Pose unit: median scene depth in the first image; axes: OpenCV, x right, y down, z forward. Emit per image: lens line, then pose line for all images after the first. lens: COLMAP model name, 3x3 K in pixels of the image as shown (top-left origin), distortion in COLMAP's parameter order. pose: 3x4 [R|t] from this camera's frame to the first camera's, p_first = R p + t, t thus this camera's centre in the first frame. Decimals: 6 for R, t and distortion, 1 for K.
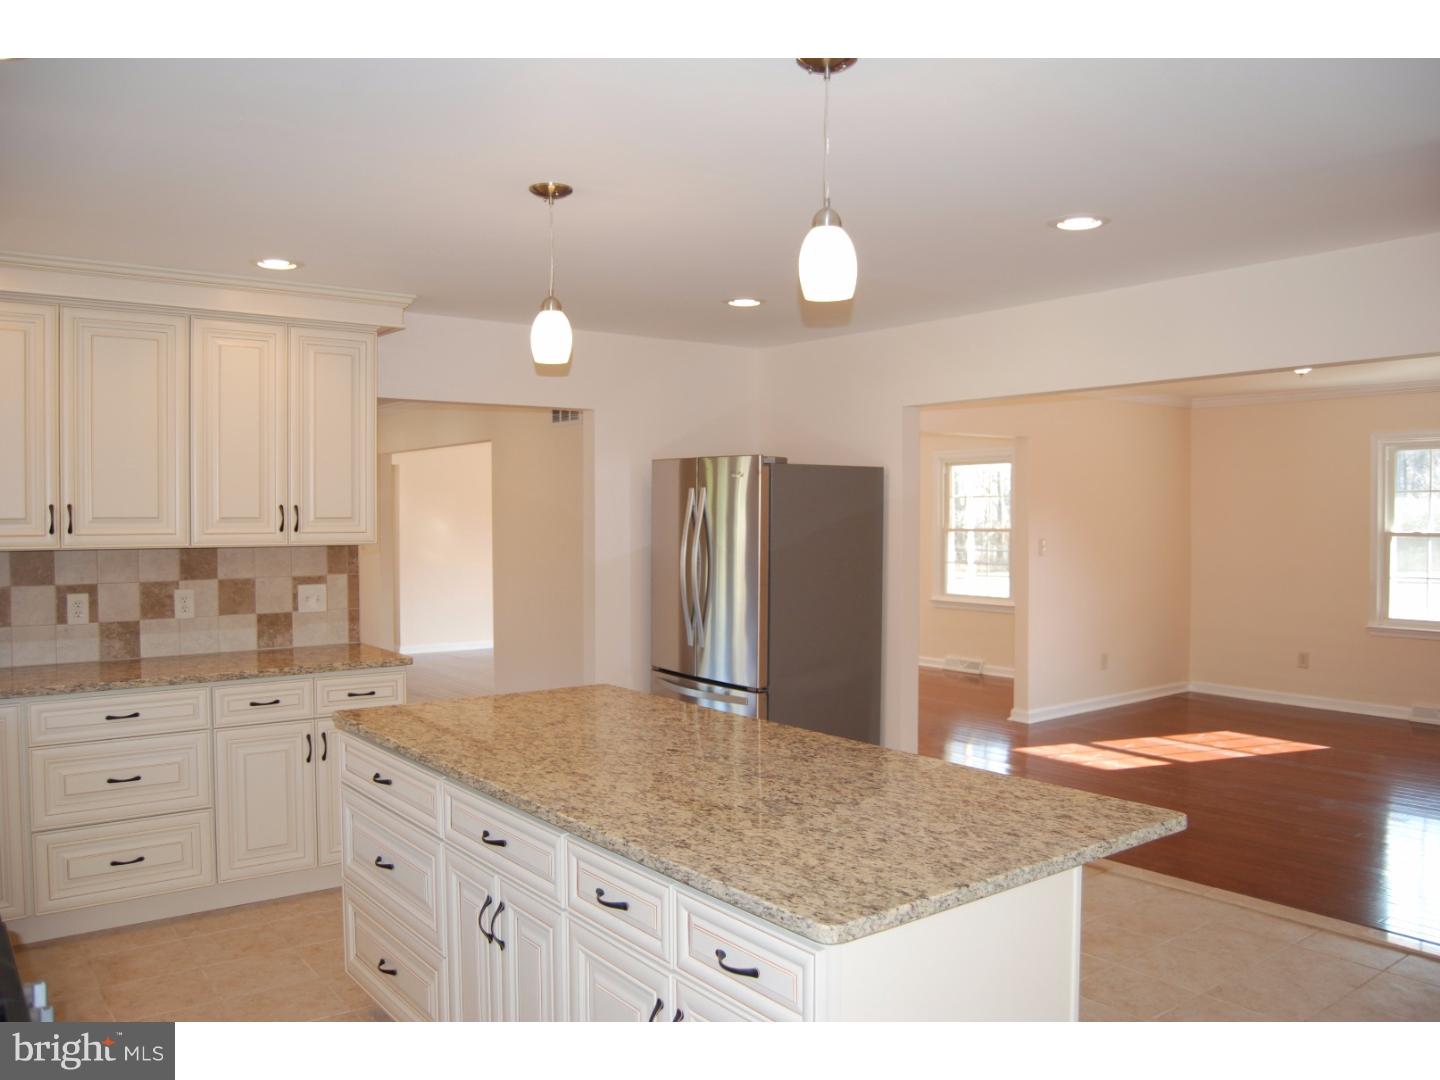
lens RADIAL K [[1133.1, 0, 721.0], [0, 1133.1, 541.1], [0, 0, 1]] dist [-0.085795, 0.021246]
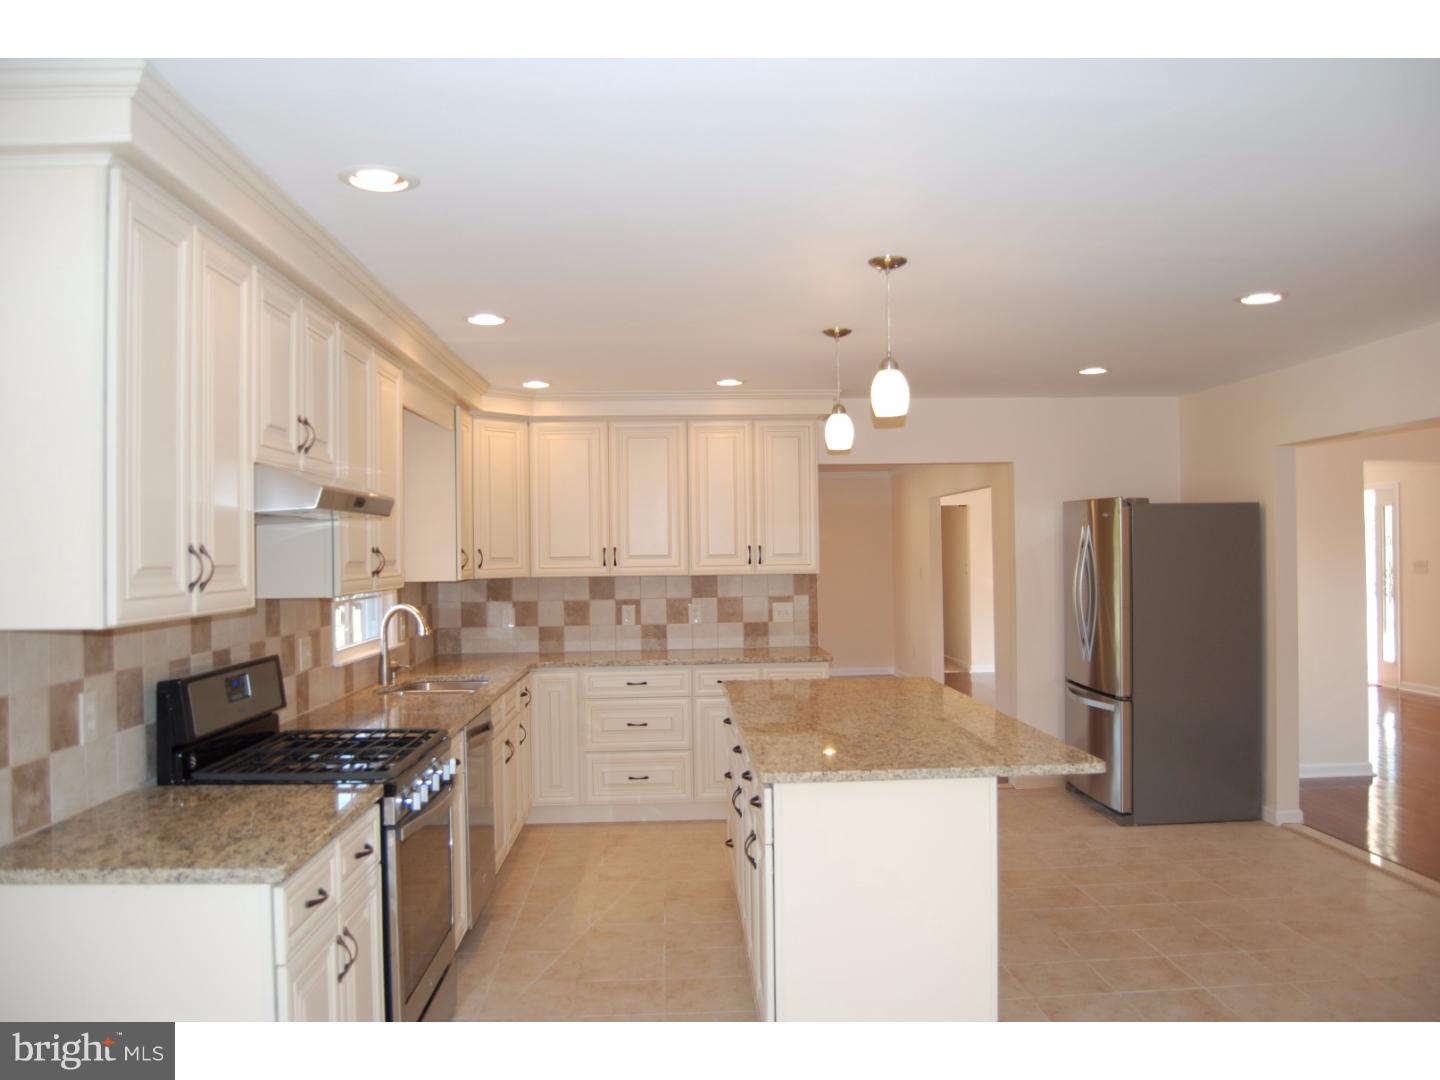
lens RADIAL K [[1133.1, 0, 712.9], [0, 1133.1, 547.0], [0, 0, 1]] dist [-0.085795, 0.021246]
pose [[0.821273, -0.012658, -0.570395, 0.376833], [-0.000788, 0.999728, -0.023321, 0.003108], [0.570535, 0.019602, 0.821039, -0.205987]]
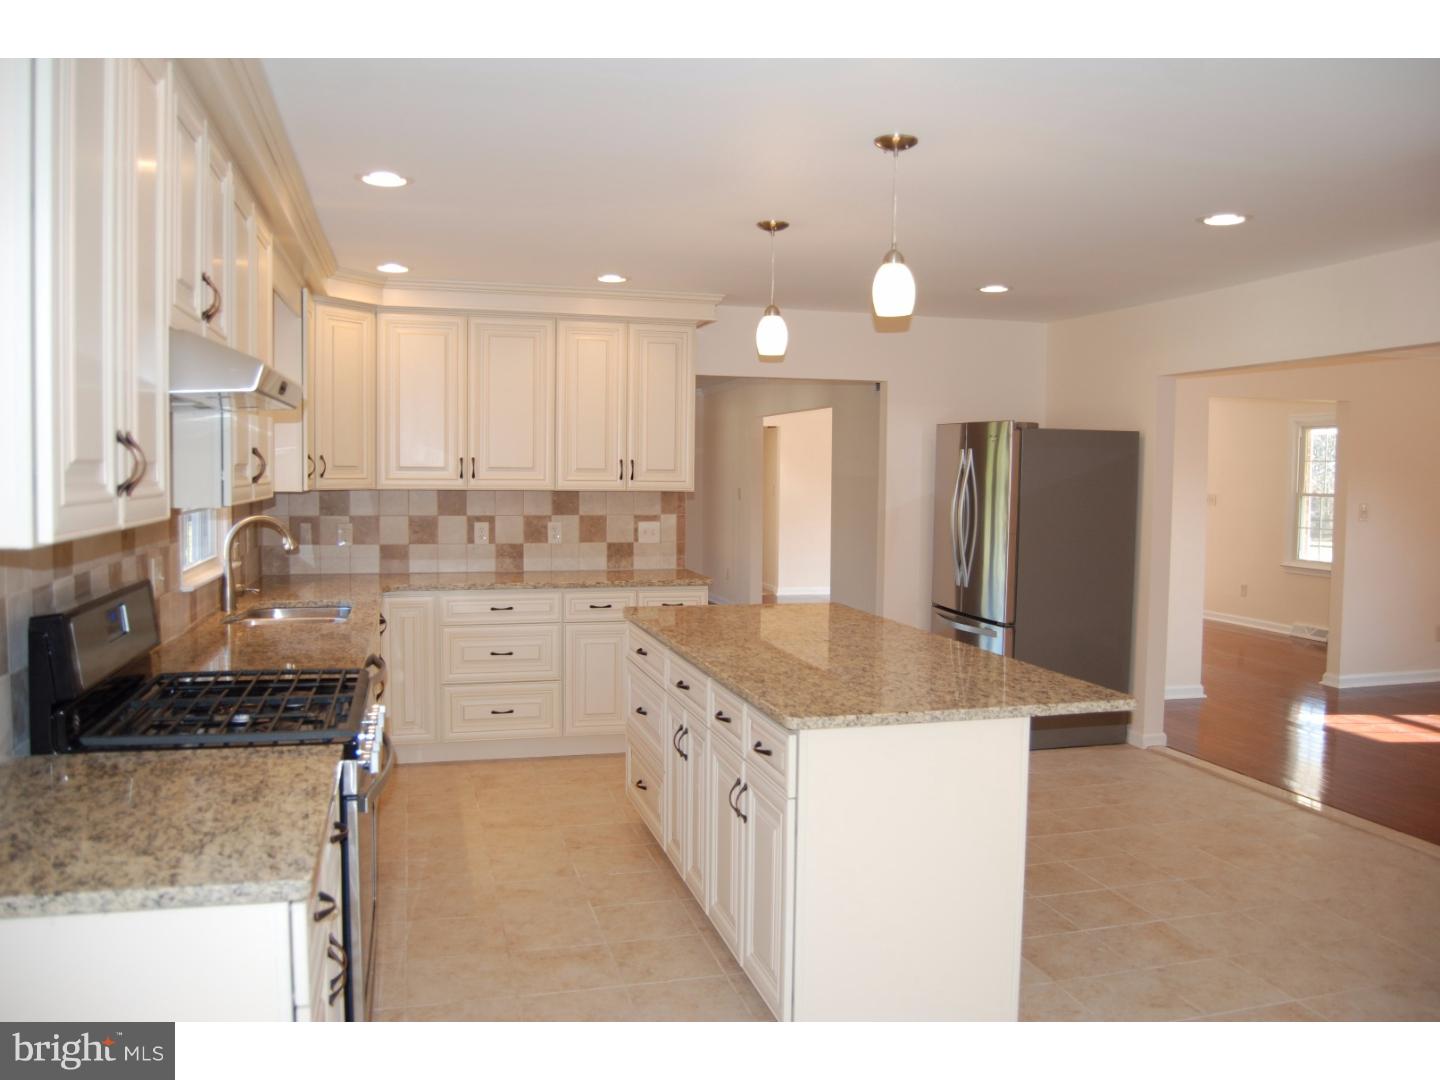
lens RADIAL K [[1133.1, 0, 715.9], [0, 1133.1, 546.1], [0, 0, 1]] dist [-0.085795, 0.021246]
pose [[0.926703, 0.036908, -0.373977, 0.203641], [-0.021997, 0.998787, 0.044062, 0.008002], [0.375149, -0.032606, 0.926391, -0.188682]]
